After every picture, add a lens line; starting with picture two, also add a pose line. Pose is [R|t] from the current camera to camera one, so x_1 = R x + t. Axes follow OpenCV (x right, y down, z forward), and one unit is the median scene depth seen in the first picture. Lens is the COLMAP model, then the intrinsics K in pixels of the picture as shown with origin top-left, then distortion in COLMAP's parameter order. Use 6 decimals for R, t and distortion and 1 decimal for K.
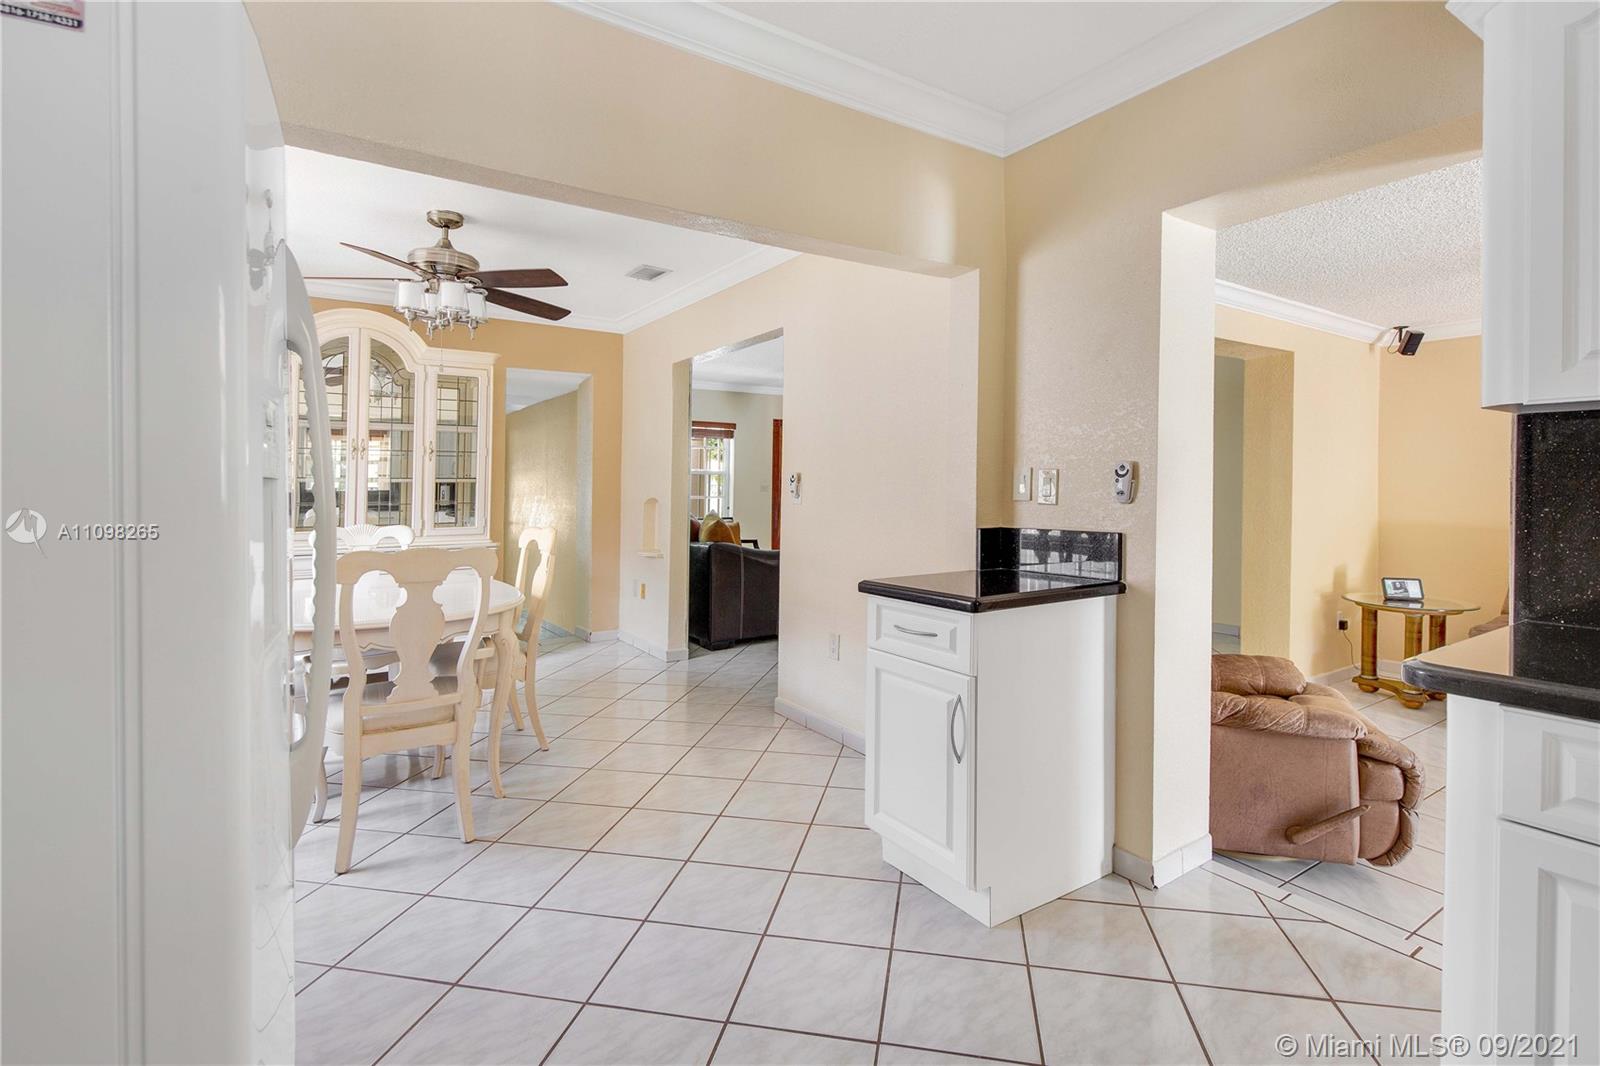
lens RADIAL K [[744.5, 0, 803.5], [0, 744.5, 500.7], [0, 0, 1]] dist [0.022197, -0.007466]
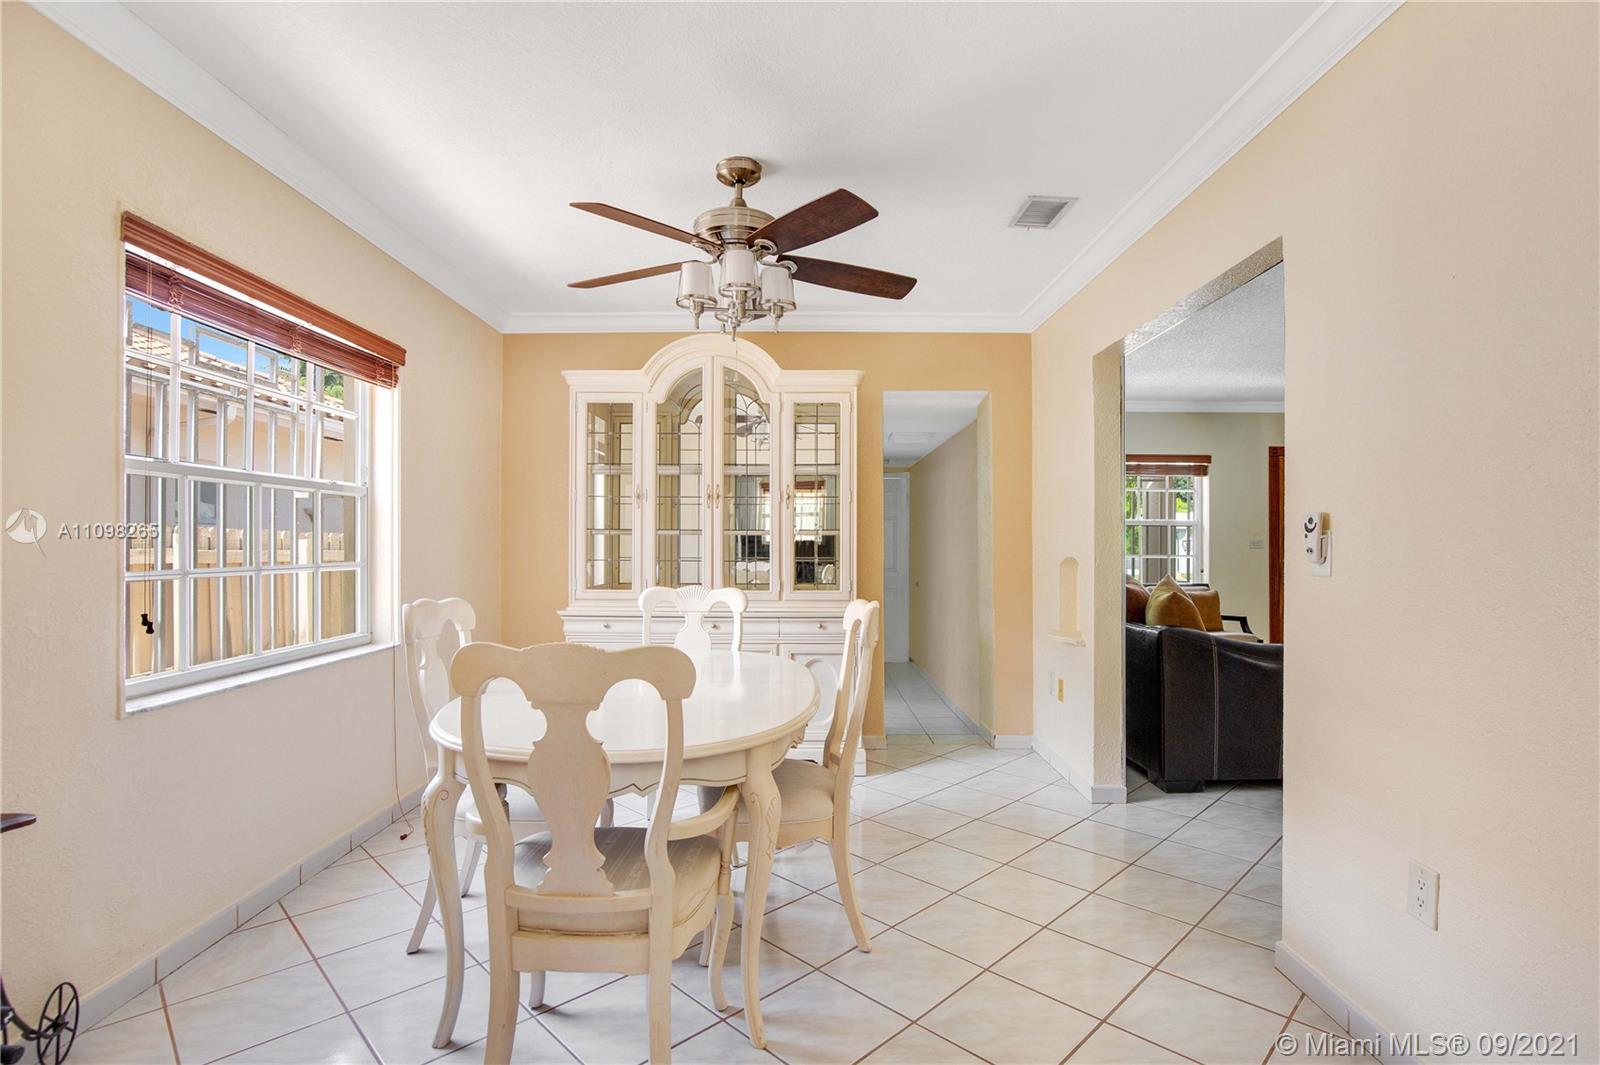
lens RADIAL K [[788.1, 0, 812.8], [0, 788.1, 507.9], [0, 0, 1]] dist [-0.024091, 0.000873]
pose [[0.840728, -0.020183, -0.541082, -0.012120], [-0.013724, 0.998190, -0.058558, -0.006022], [0.541284, 0.056658, 0.838928, 0.398780]]
